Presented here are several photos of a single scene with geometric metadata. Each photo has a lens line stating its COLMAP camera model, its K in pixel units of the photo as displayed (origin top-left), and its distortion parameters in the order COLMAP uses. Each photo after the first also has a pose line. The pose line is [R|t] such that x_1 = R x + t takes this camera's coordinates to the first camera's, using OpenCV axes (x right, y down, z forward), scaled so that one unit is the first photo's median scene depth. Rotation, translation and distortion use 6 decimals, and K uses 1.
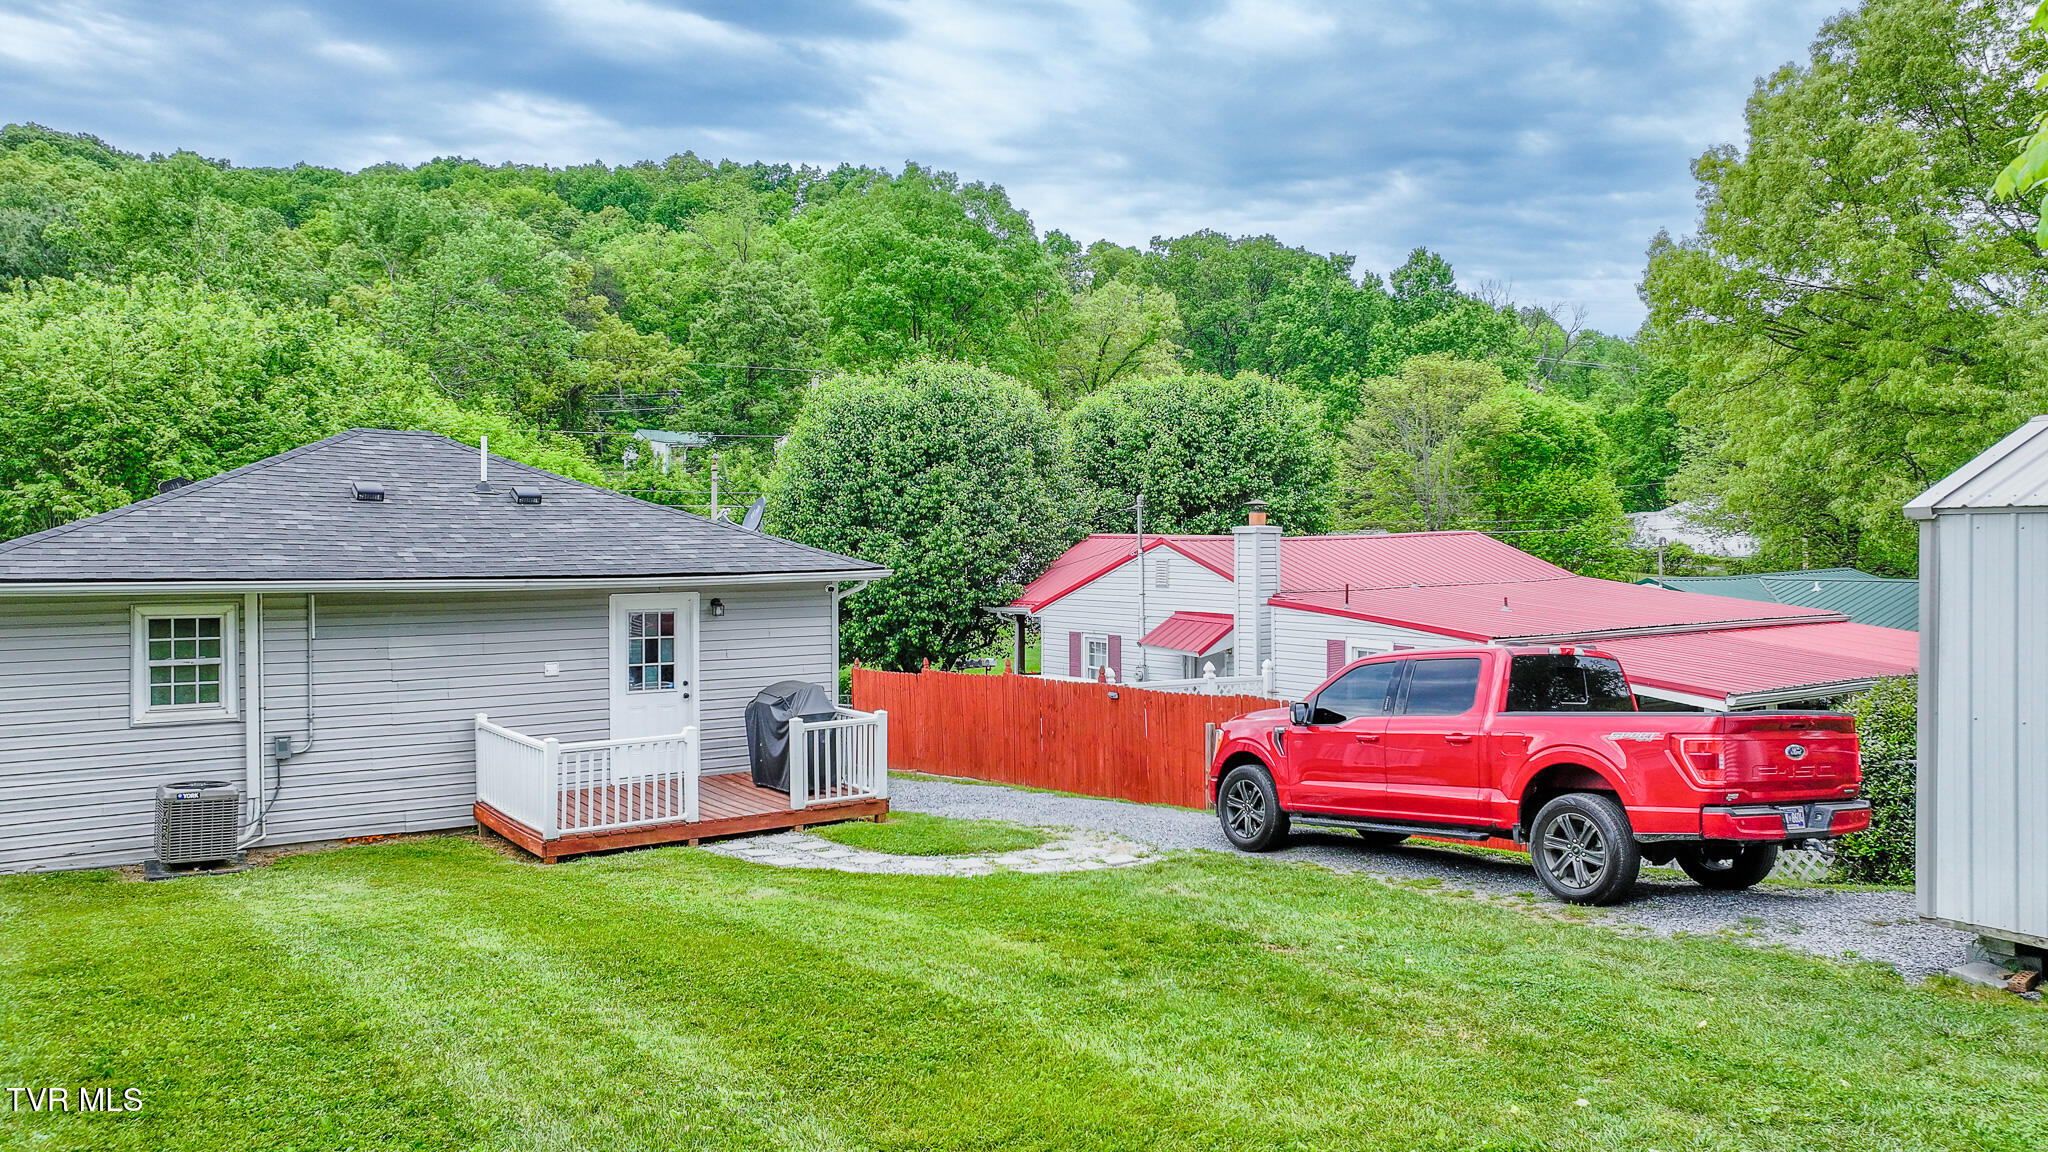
lens RADIAL K [[1577.9, 0, 1020.7], [0, 1577.9, 571.9], [0, 0, 1]] dist [0.012392, 0.004374]
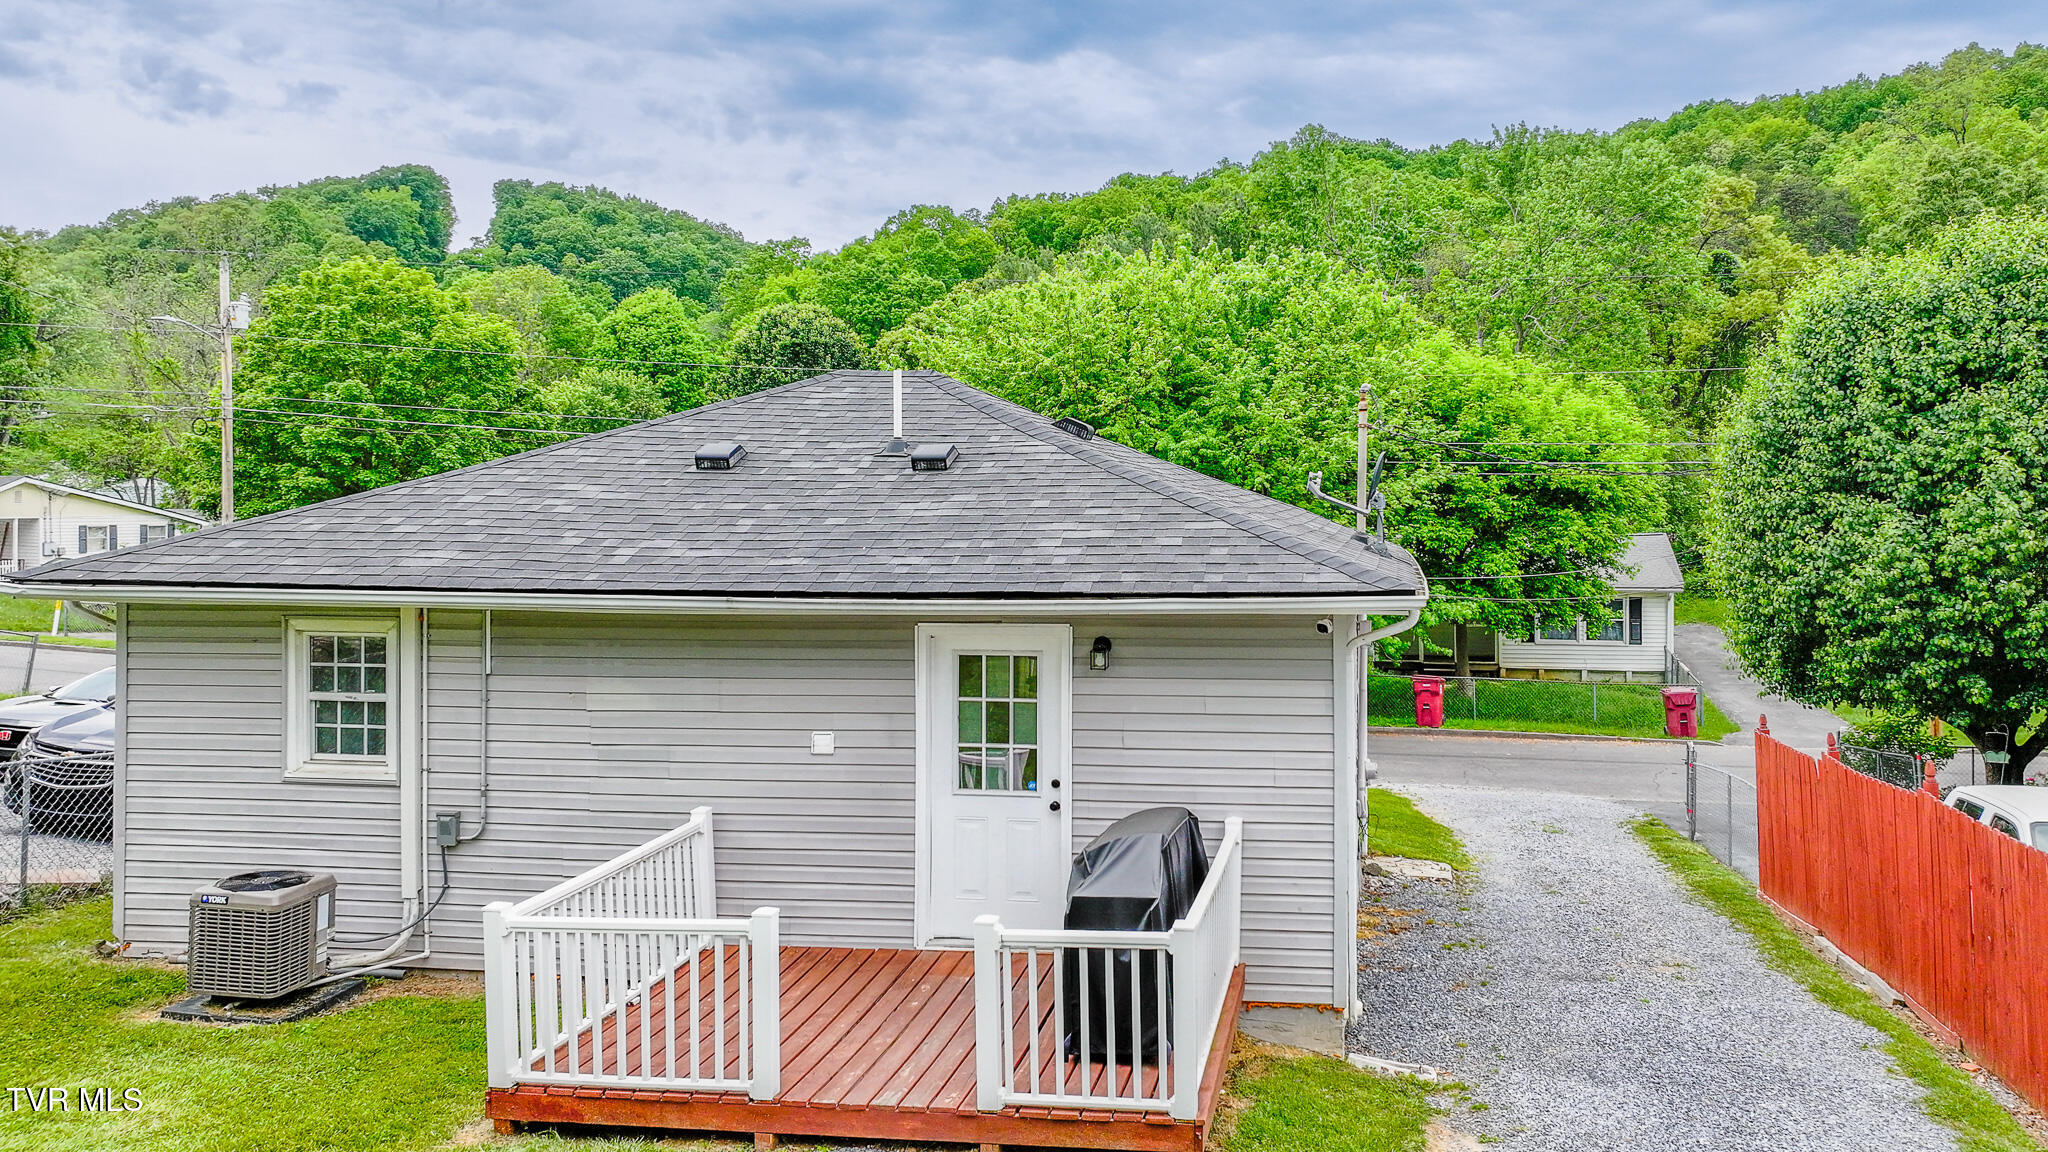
lens RADIAL K [[1577.9, 0, 1073.3], [0, 1577.9, 501.9], [0, 0, 1]] dist [0.012392, 0.004374]
pose [[0.734368, 0.000714, -0.678751, 0.178069], [-0.012901, 0.999833, -0.012906, -0.023450], [0.678629, 0.018234, 0.734255, 0.588403]]
